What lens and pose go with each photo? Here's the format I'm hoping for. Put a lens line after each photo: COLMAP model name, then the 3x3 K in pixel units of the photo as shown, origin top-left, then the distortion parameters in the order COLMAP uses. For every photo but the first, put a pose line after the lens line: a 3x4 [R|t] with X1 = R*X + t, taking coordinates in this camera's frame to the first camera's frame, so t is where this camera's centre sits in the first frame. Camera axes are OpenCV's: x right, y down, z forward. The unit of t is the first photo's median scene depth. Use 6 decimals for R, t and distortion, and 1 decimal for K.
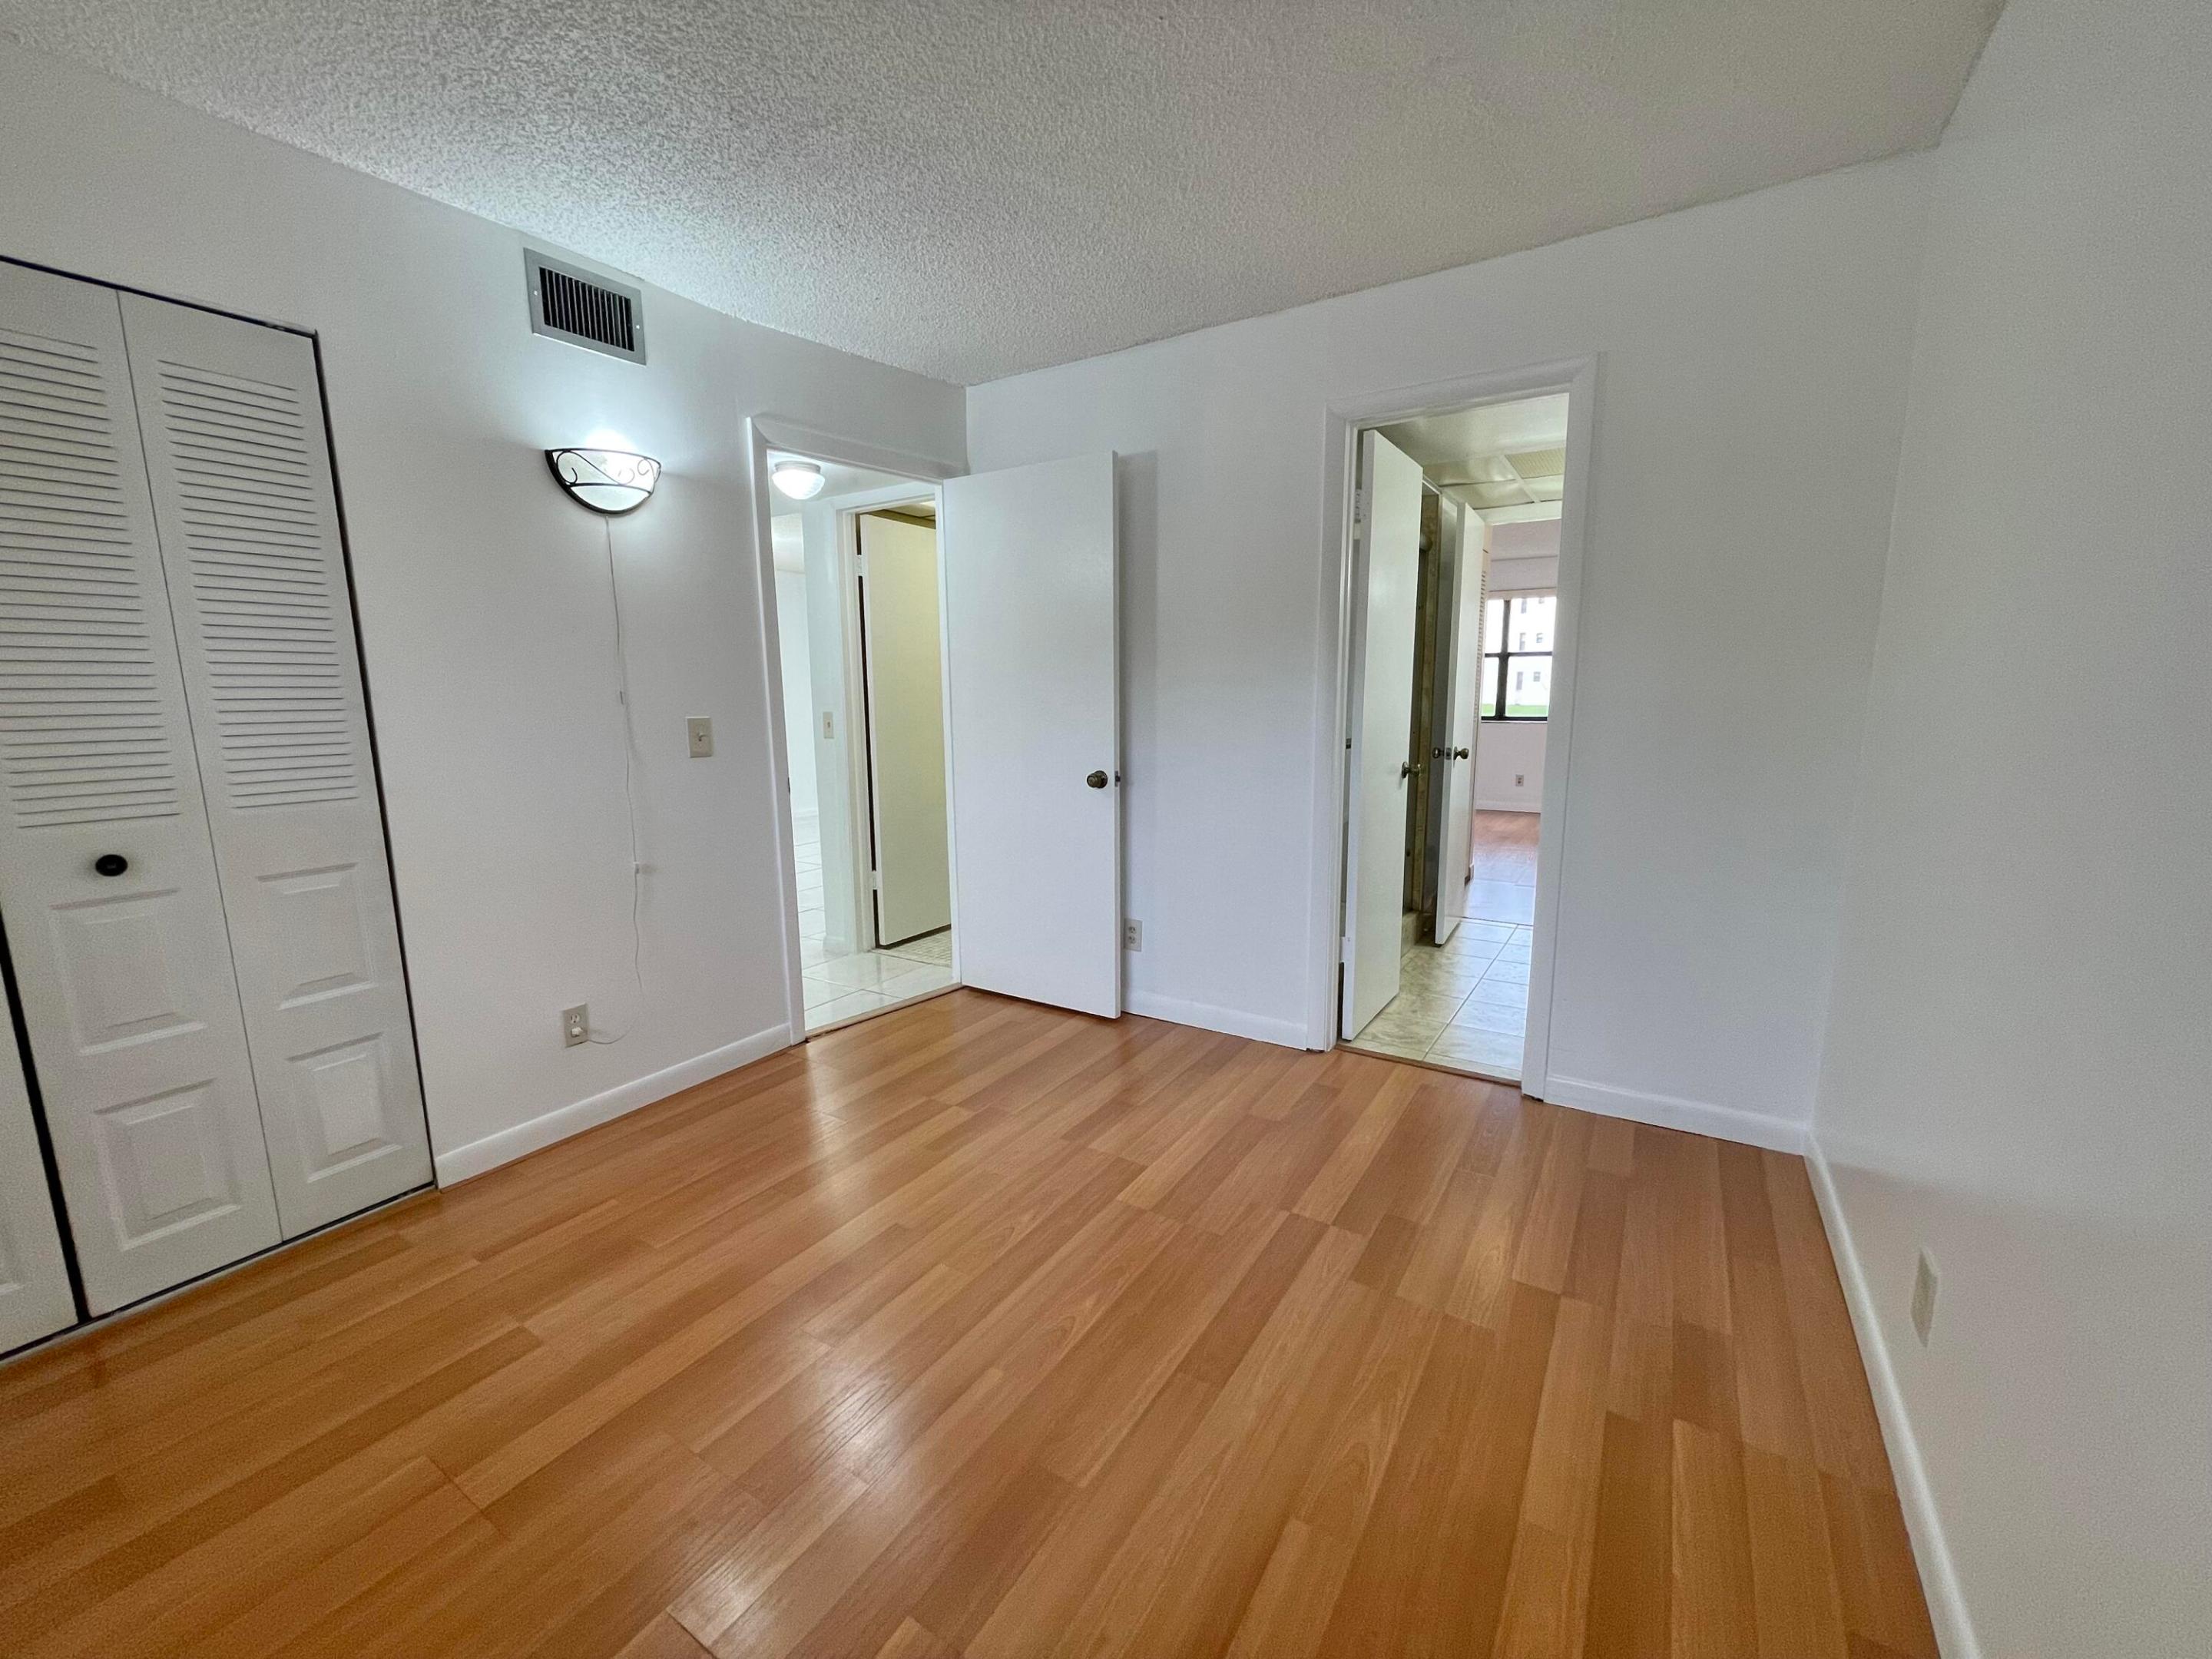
lens RADIAL K [[892.8, 0, 1093.7], [0, 892.8, 838.7], [0, 0, 1]] dist [-0.001435, -0.000222]
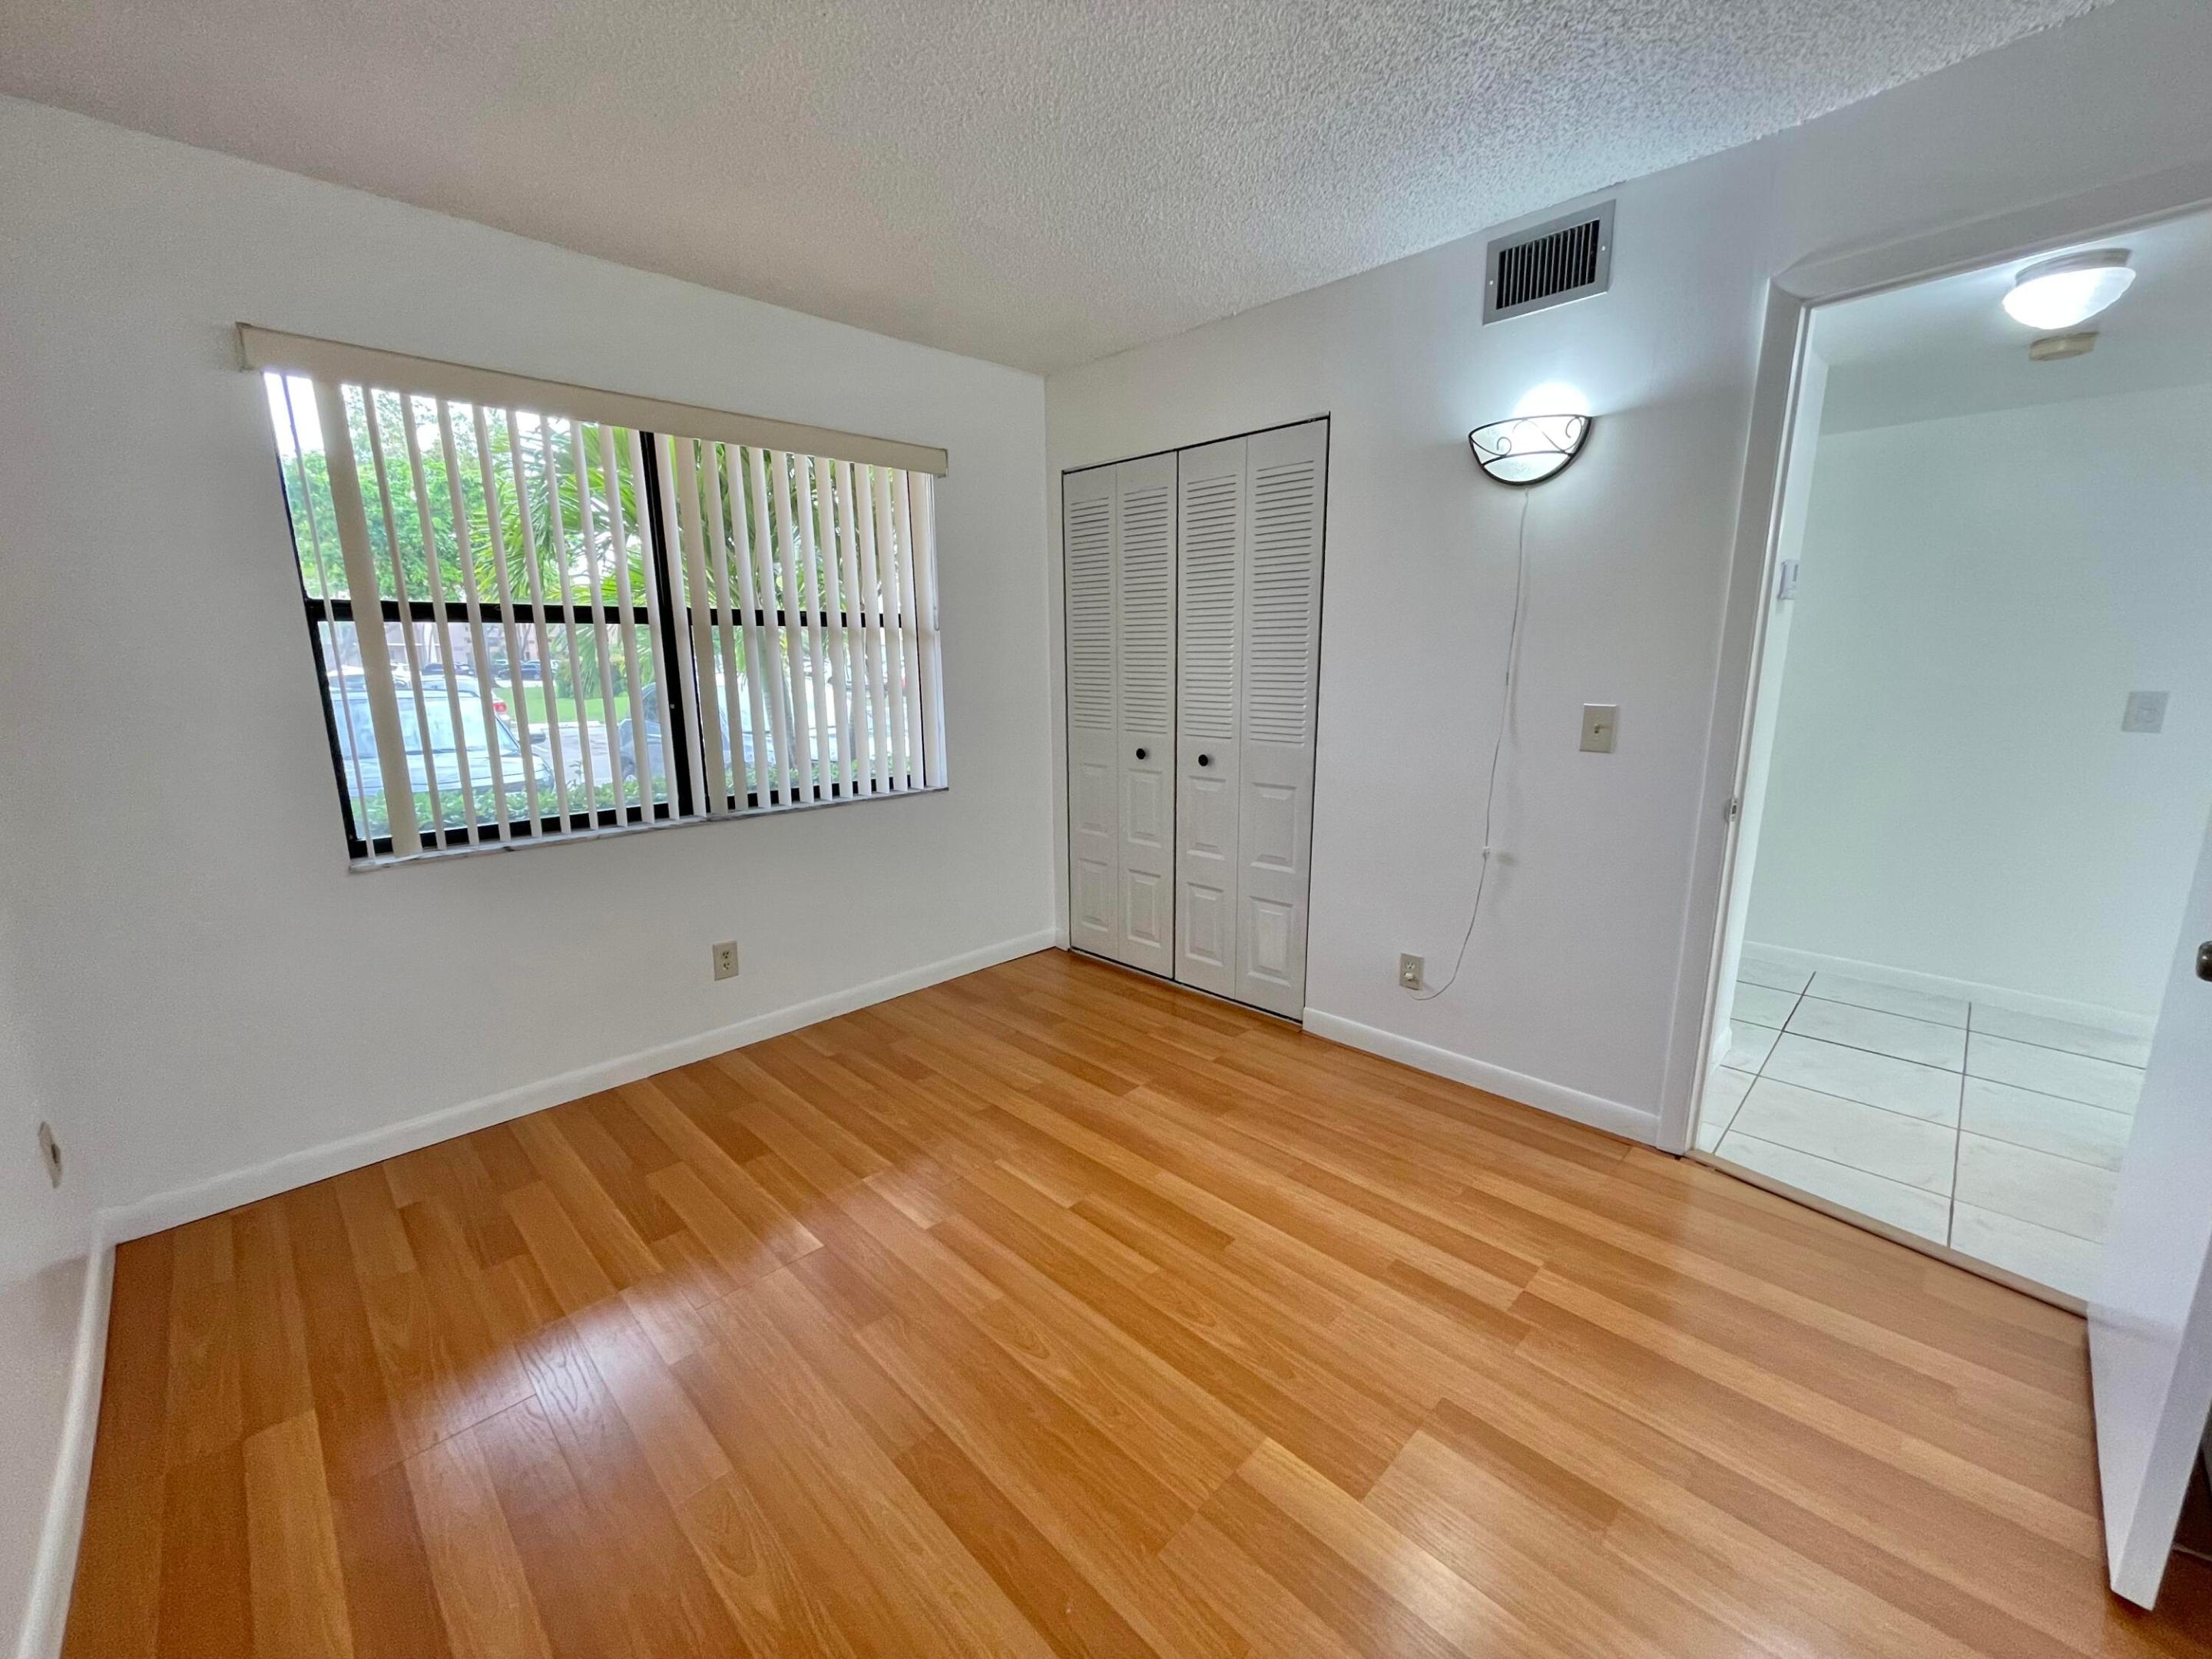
lens RADIAL K [[892.8, 0, 1093.7], [0, 892.8, 838.7], [0, 0, 1]] dist [-0.001435, -0.000222]
pose [[-0.216162, 0.214445, -0.952516, 0.622411], [-0.150423, 0.956619, 0.249505, -0.196289], [0.964700, 0.197214, -0.174527, 0.910925]]
